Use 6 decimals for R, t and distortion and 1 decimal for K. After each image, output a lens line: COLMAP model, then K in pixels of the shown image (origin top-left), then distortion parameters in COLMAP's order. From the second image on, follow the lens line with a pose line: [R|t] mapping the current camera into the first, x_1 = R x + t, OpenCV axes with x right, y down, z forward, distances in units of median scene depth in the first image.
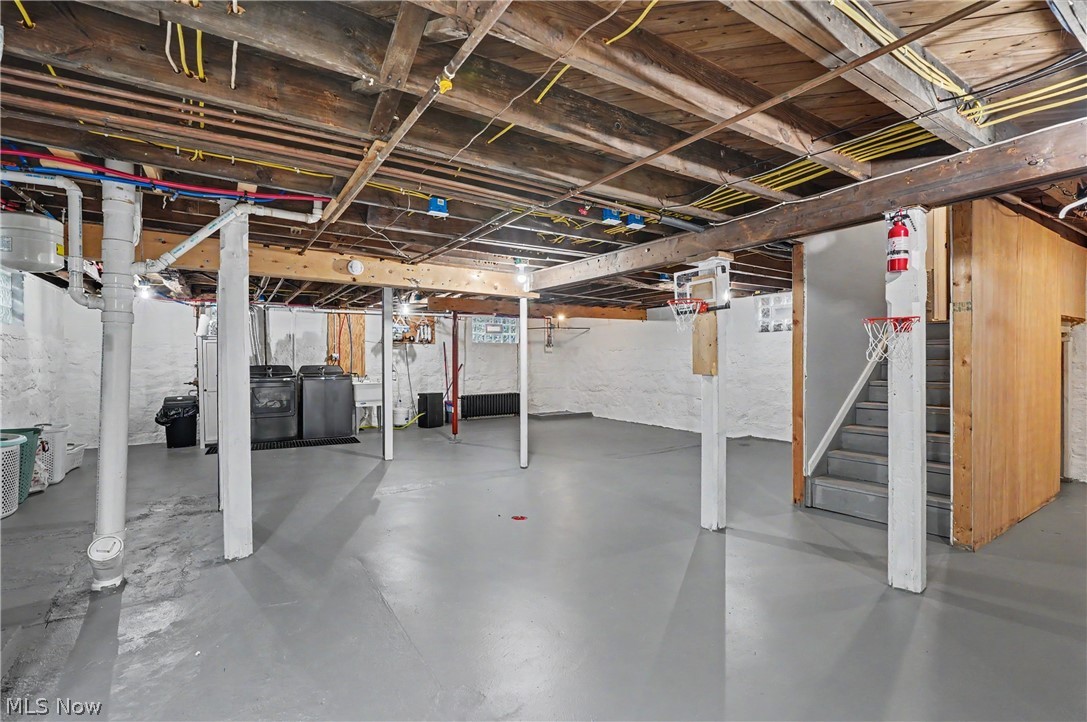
lens RADIAL K [[496.0, 0, 544.7], [0, 496.0, 362.6], [0, 0, 1]] dist [-0.004499, 0.000064]
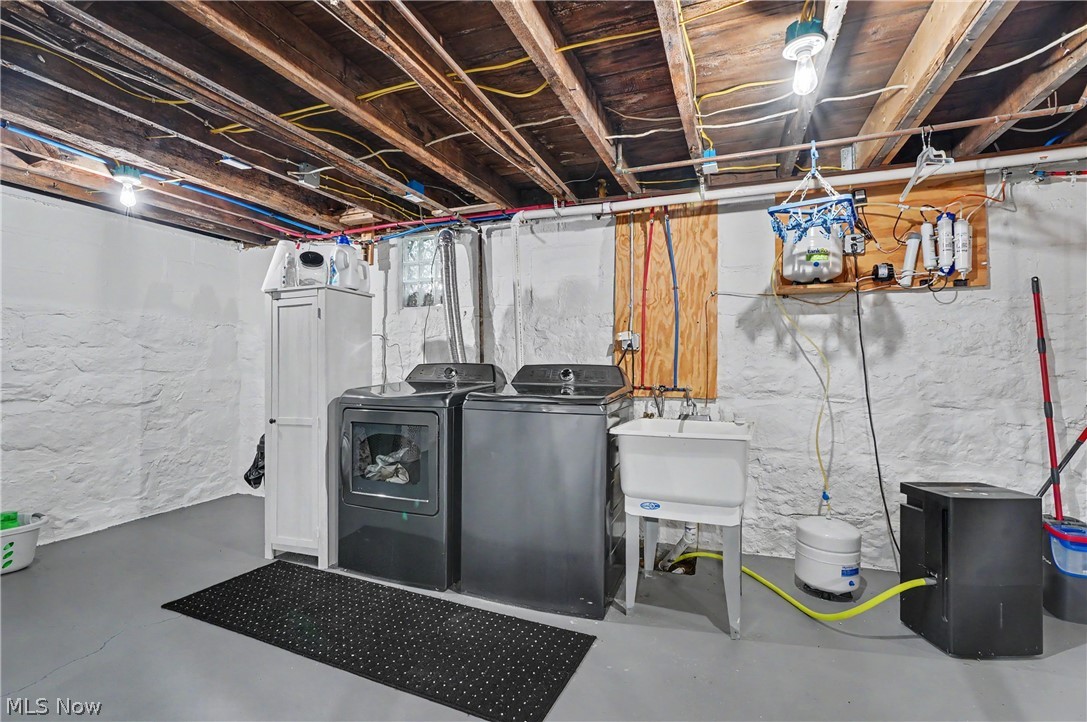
lens RADIAL K [[496.0, 0, 544.7], [0, 496.0, 362.6], [0, 0, 1]] dist [-0.004499, 0.000064]
pose [[0.589531, 0.004047, -0.807736, -0.157341], [-0.007616, 0.999971, -0.000549, 0.004322], [0.807710, 0.006475, 0.589544, 0.694645]]
